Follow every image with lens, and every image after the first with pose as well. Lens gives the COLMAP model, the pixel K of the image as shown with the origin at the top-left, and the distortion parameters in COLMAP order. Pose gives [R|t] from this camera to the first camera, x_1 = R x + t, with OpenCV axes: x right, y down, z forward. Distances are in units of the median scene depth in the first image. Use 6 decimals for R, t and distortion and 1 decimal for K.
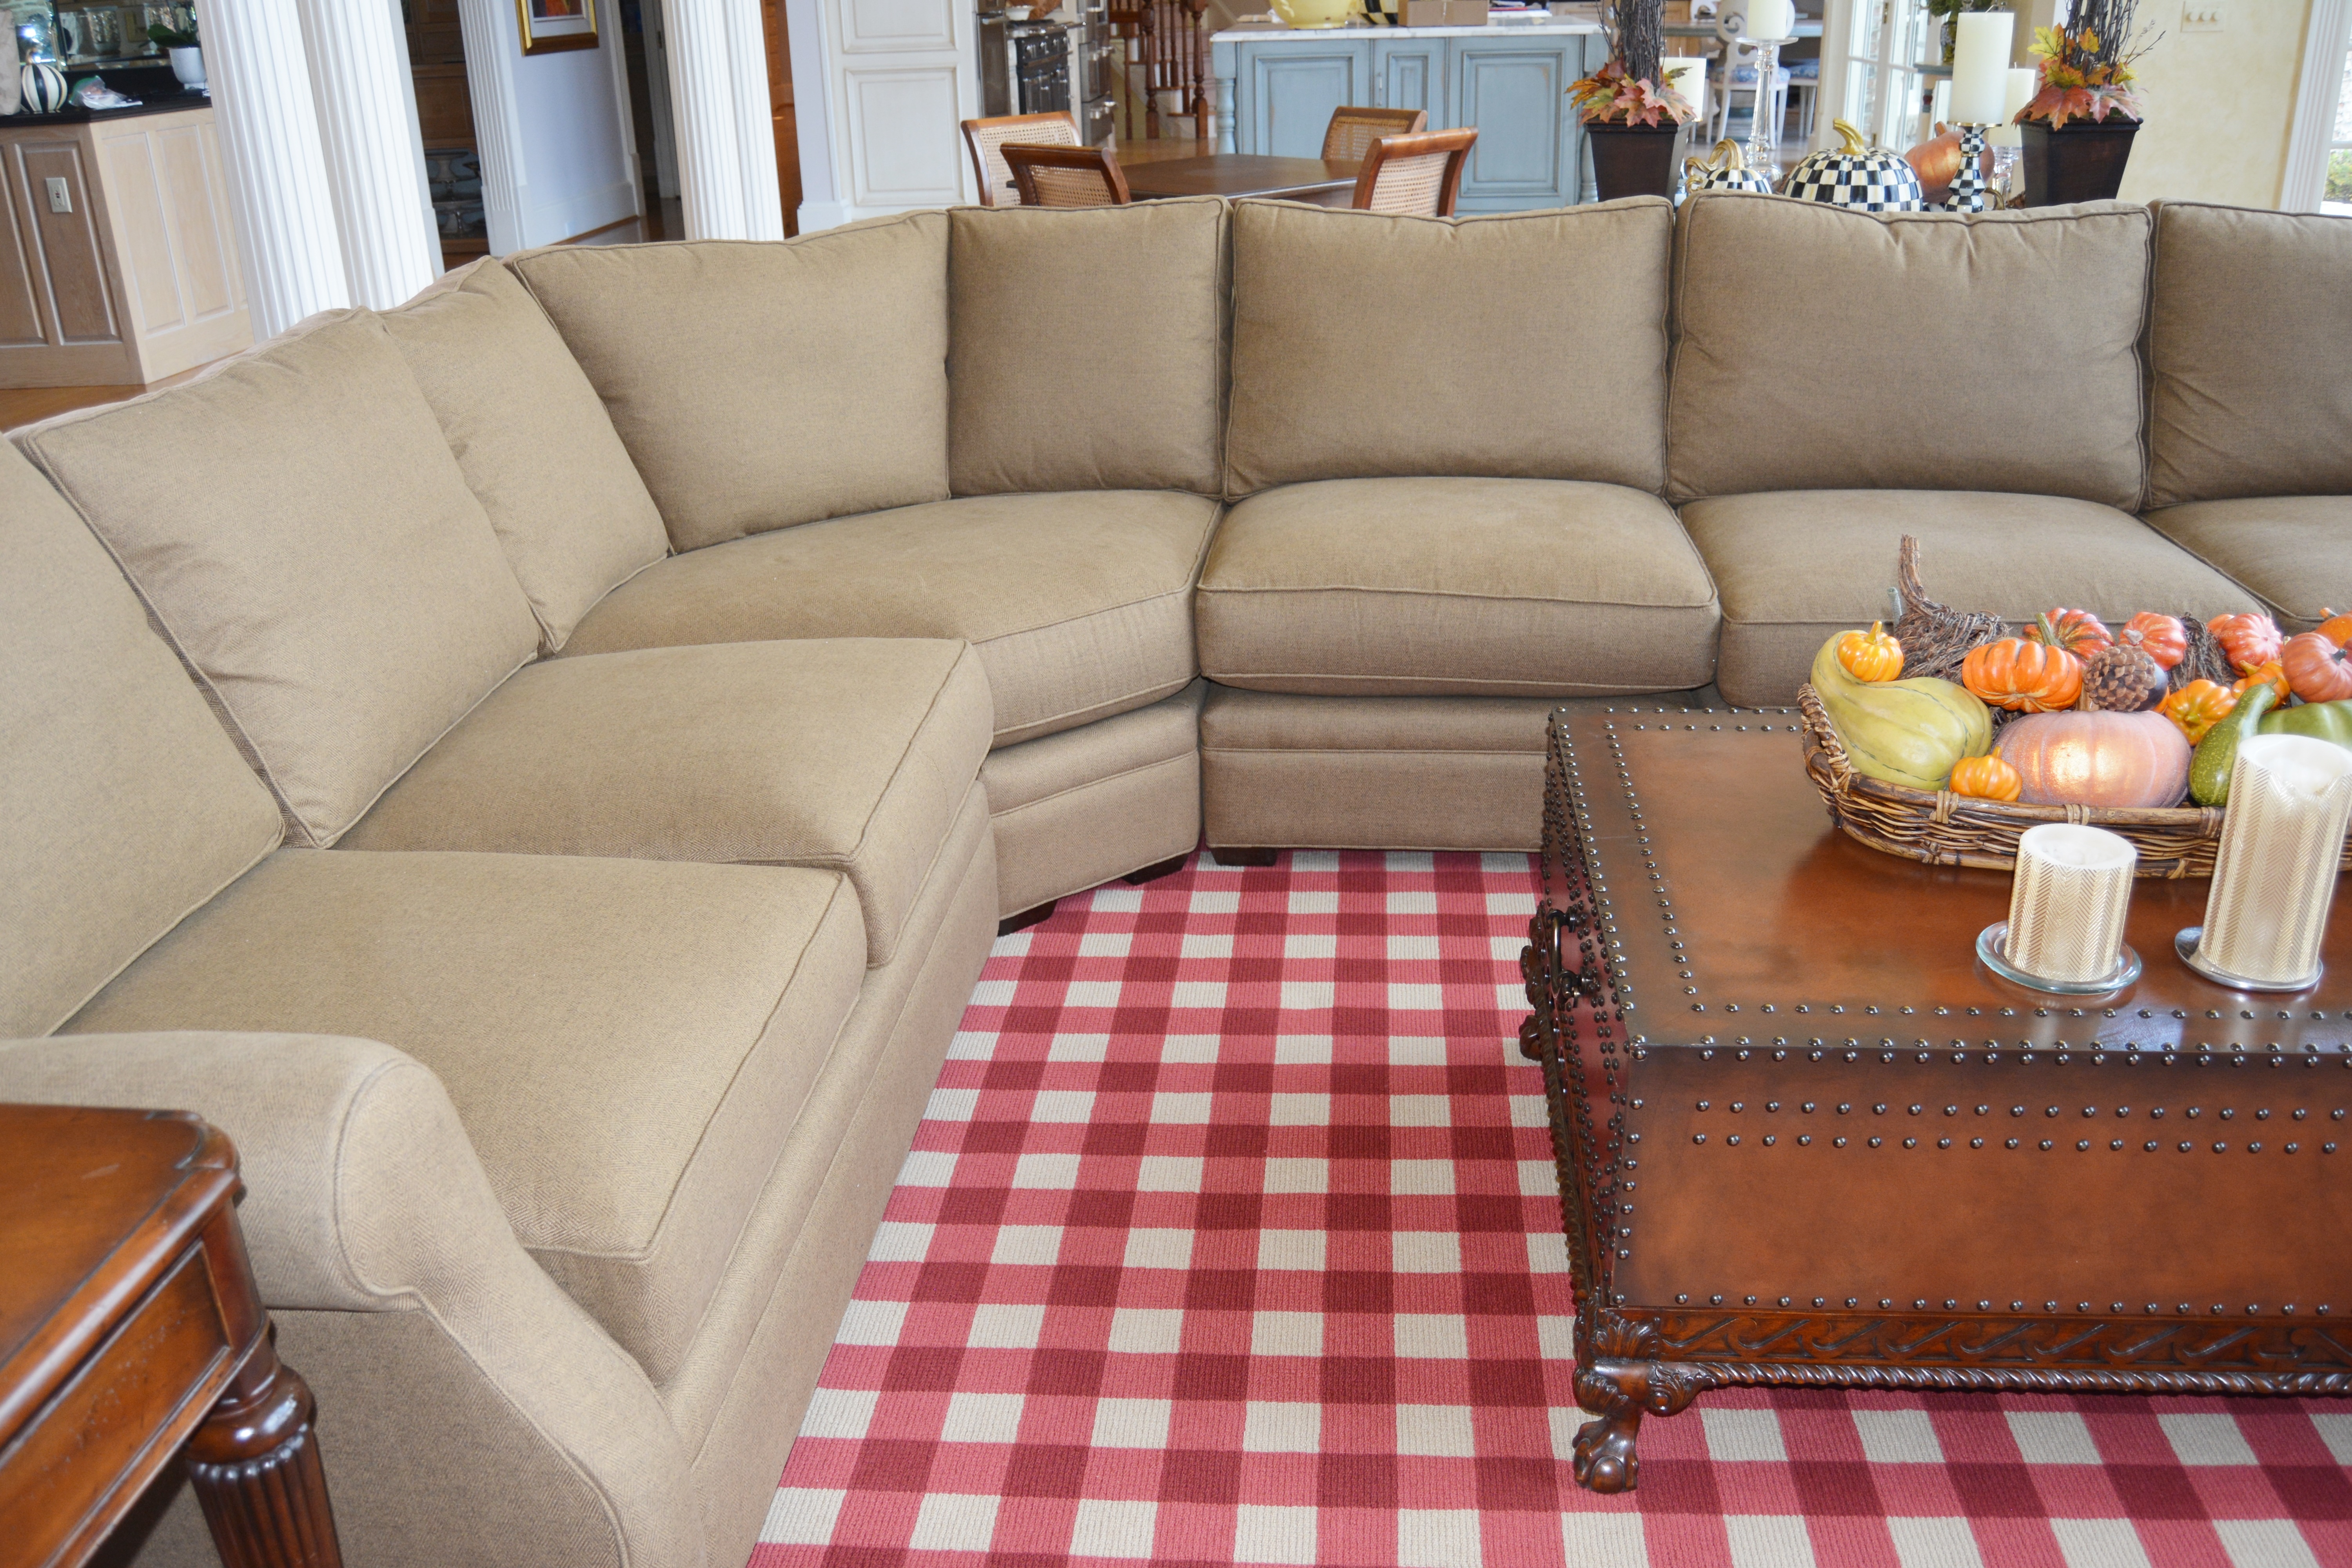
lens RADIAL K [[1960.0, 0, 1173.9], [0, 1960.0, 799.1], [0, 0, 1]] dist [-0.095300, 0.037836]
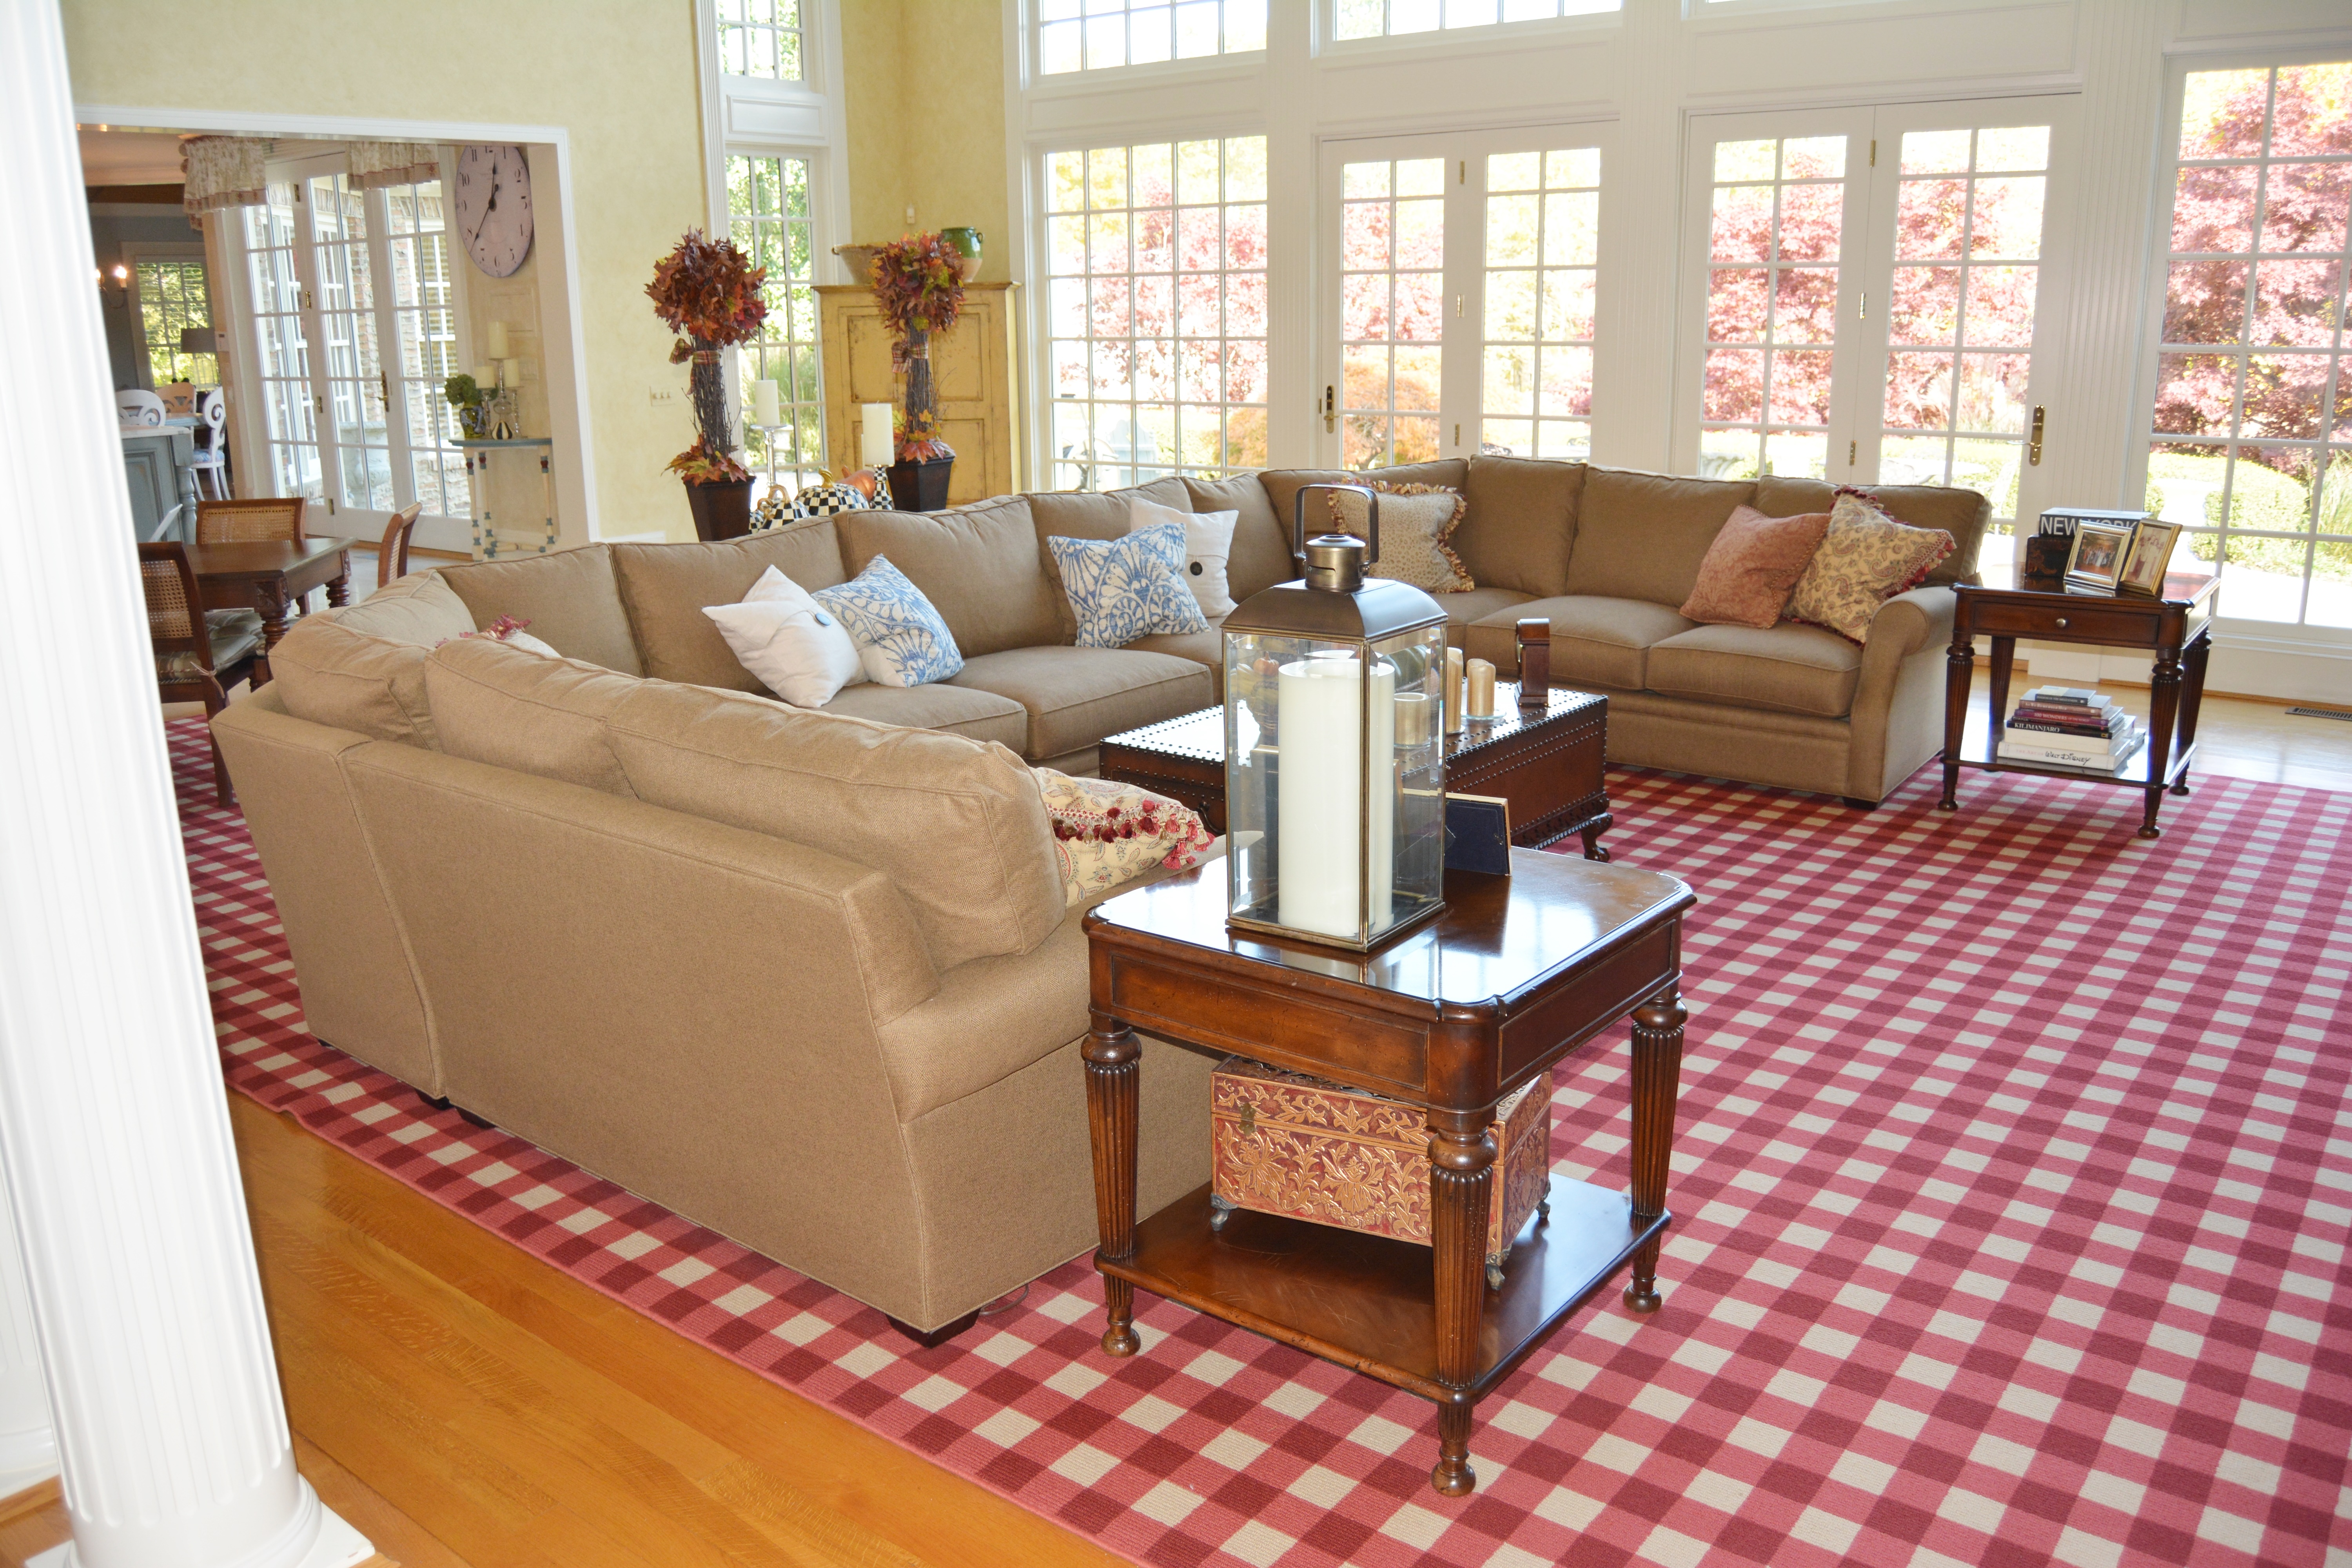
lens RADIAL K [[1846.0, 0, 1177.1], [0, 1846.0, 803.6], [0, 0, 1]] dist [-0.096468, 0.039483]
pose [[0.547975, -0.198131, 0.812692, -0.989029], [0.328857, 0.944341, 0.008488, 0.019454], [-0.769140, 0.262609, 0.582632, -0.131407]]
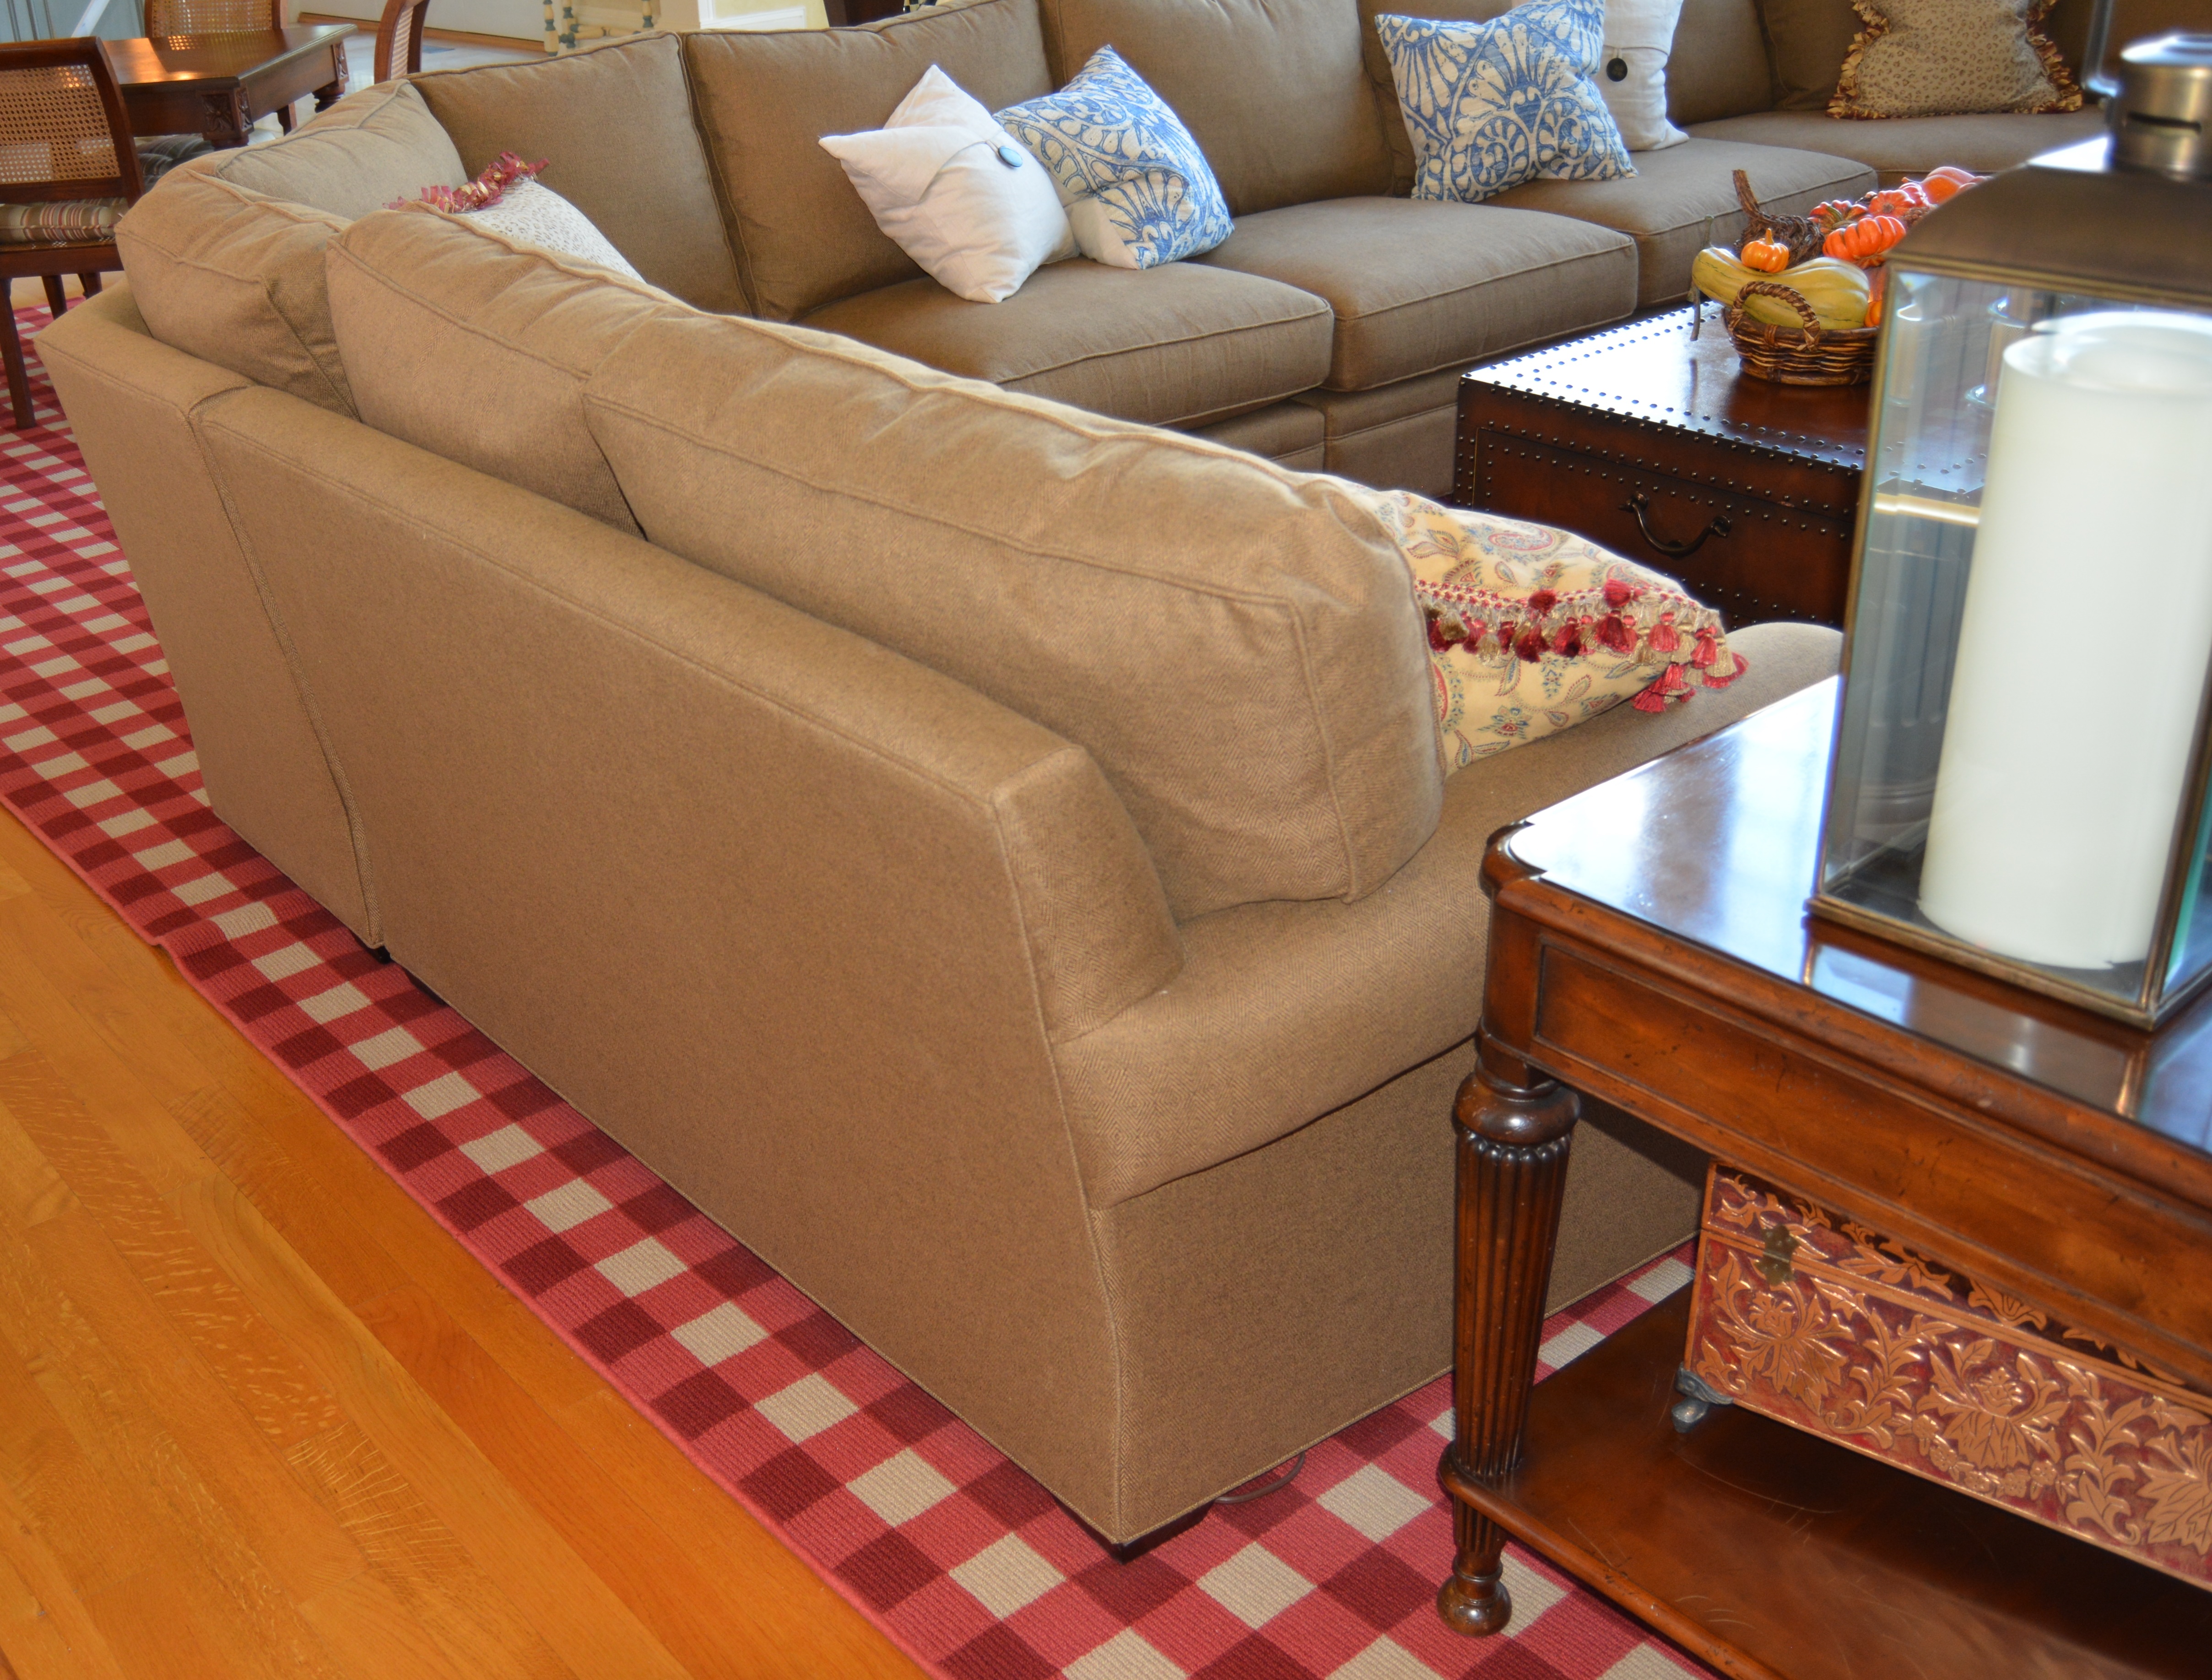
lens RADIAL K [[2321.9, 0, 854.1], [0, 2321.9, 893.0], [0, 0, 1]] dist [-0.067885, 0.000000]
pose [[0.743940, -0.320917, 0.586145, -0.756549], [0.298127, 0.944399, 0.138677, -0.039348], [-0.598059, 0.071579, 0.798250, 0.071655]]
